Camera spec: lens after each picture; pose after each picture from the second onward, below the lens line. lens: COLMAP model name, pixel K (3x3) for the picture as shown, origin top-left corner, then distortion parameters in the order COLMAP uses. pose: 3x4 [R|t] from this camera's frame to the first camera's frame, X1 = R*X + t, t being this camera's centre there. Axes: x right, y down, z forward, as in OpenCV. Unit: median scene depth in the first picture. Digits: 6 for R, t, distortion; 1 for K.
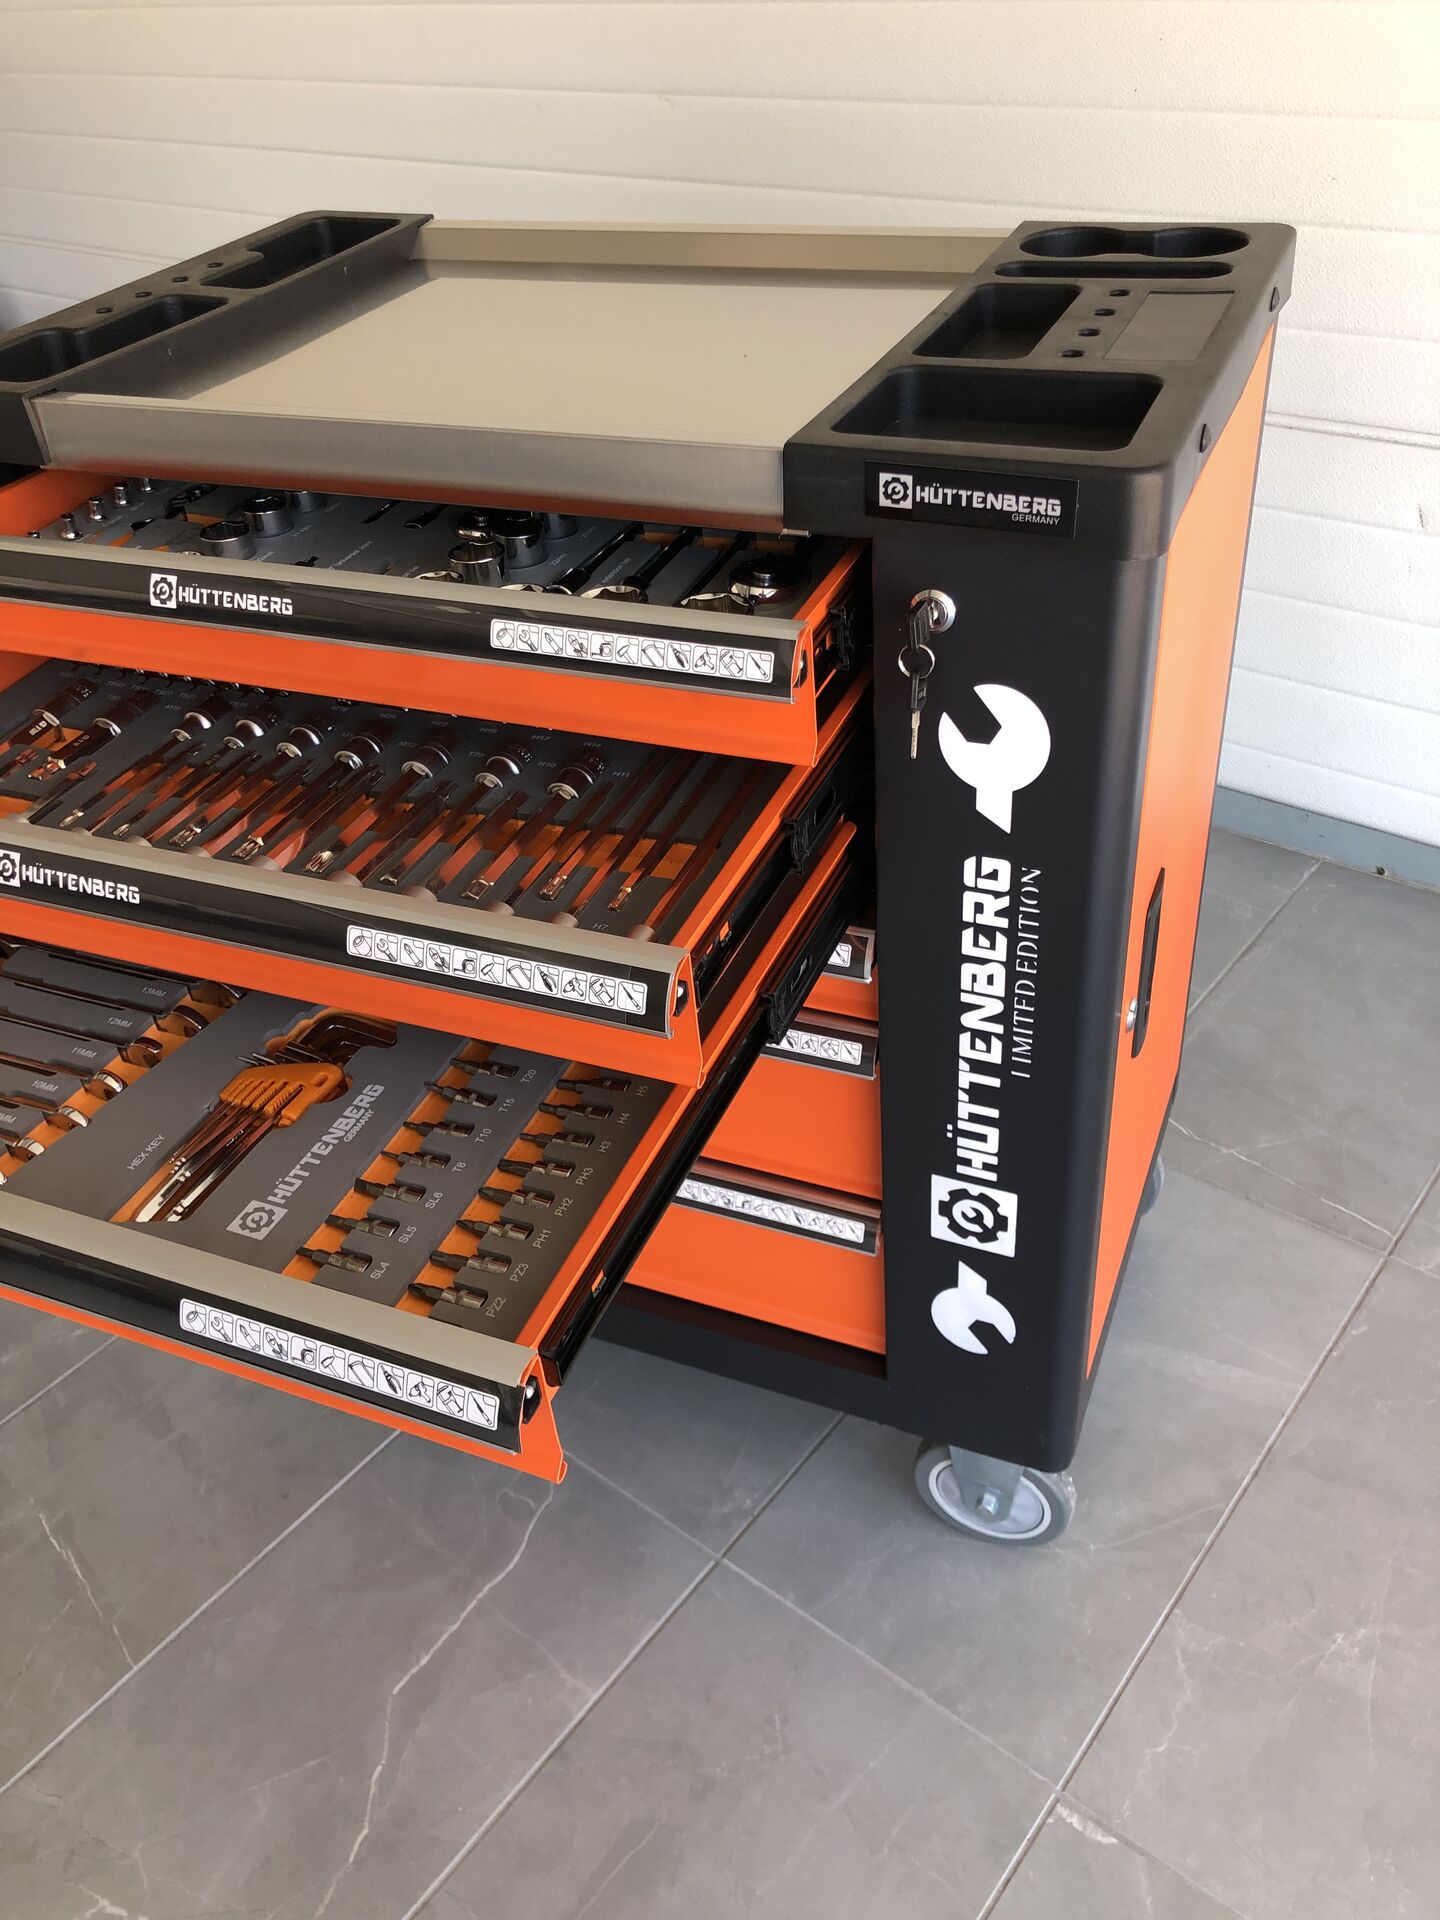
lens RADIAL K [[1571.7, 0, 723.9], [0, 1571.7, 960.8], [0, 0, 1]] dist [-0.004638, -0.011121]
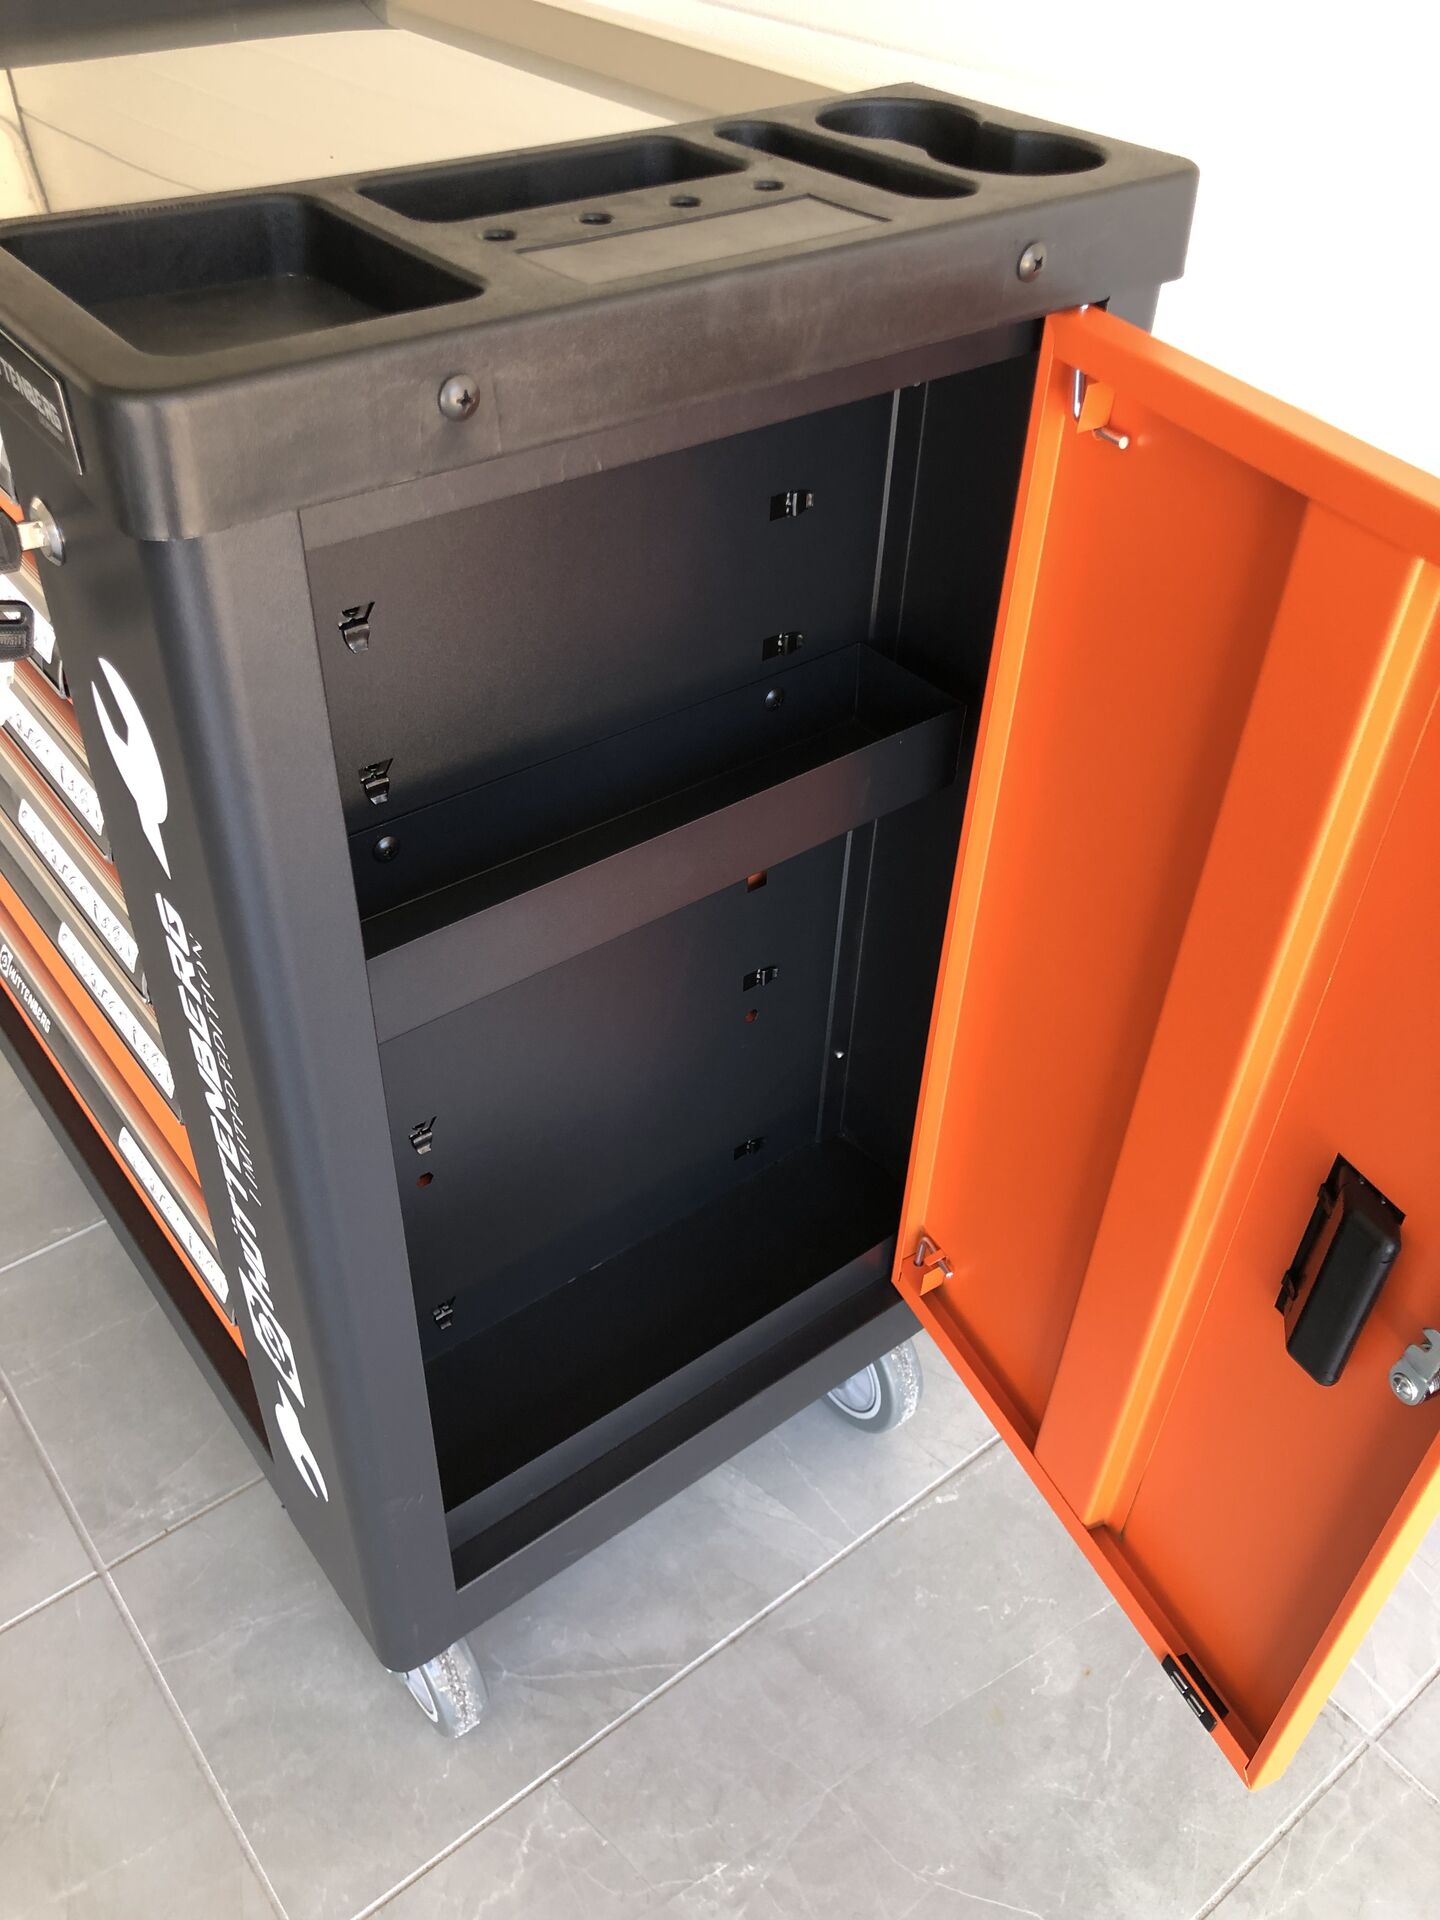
lens RADIAL K [[1571.7, 0, 722.5], [0, 1571.7, 965.1], [0, 0, 1]] dist [-0.004638, -0.011121]
pose [[0.969504, 0.230119, -0.084302, 0.342246], [-0.222358, 0.970593, 0.092225, -0.110792], [0.103046, -0.070667, 0.992163, 0.196153]]
